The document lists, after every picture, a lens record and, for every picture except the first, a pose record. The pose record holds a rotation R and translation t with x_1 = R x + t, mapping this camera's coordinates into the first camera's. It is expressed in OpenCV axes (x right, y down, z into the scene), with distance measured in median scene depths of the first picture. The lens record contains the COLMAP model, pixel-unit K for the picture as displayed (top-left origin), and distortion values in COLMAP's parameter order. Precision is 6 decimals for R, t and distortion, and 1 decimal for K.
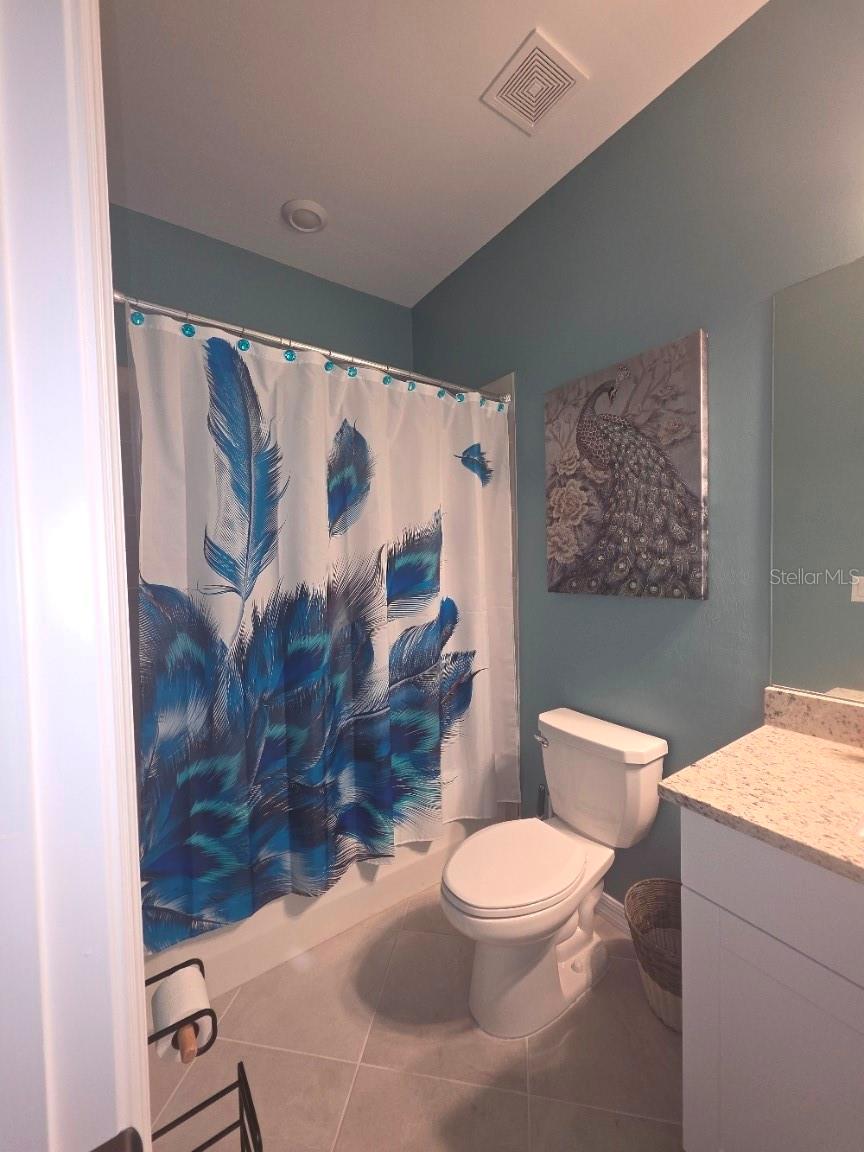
lens RADIAL K [[461.1, 0, 436.1], [0, 461.1, 578.7], [0, 0, 1]] dist [-0.003169, -0.000134]
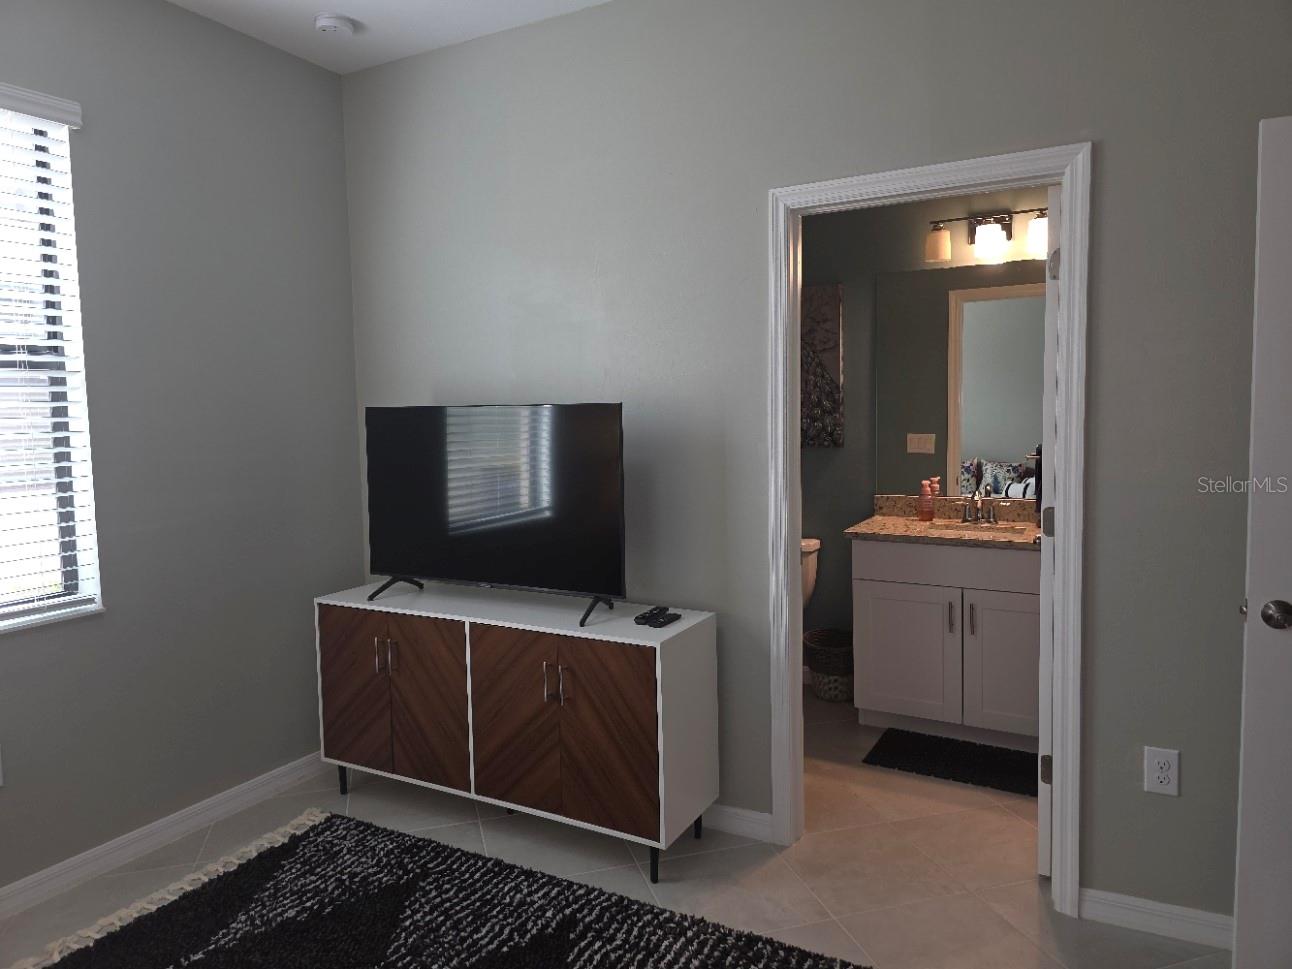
lens RADIAL K [[895.9, 0, 642.1], [0, 895.9, 479.1], [0, 0, 1]] dist [-0.000209, -0.001920]
pose [[0.893761, -0.031782, 0.447416, -1.465654], [0.018585, 0.999254, 0.033857, 0.036746], [-0.448158, -0.021945, 0.893685, -1.515621]]
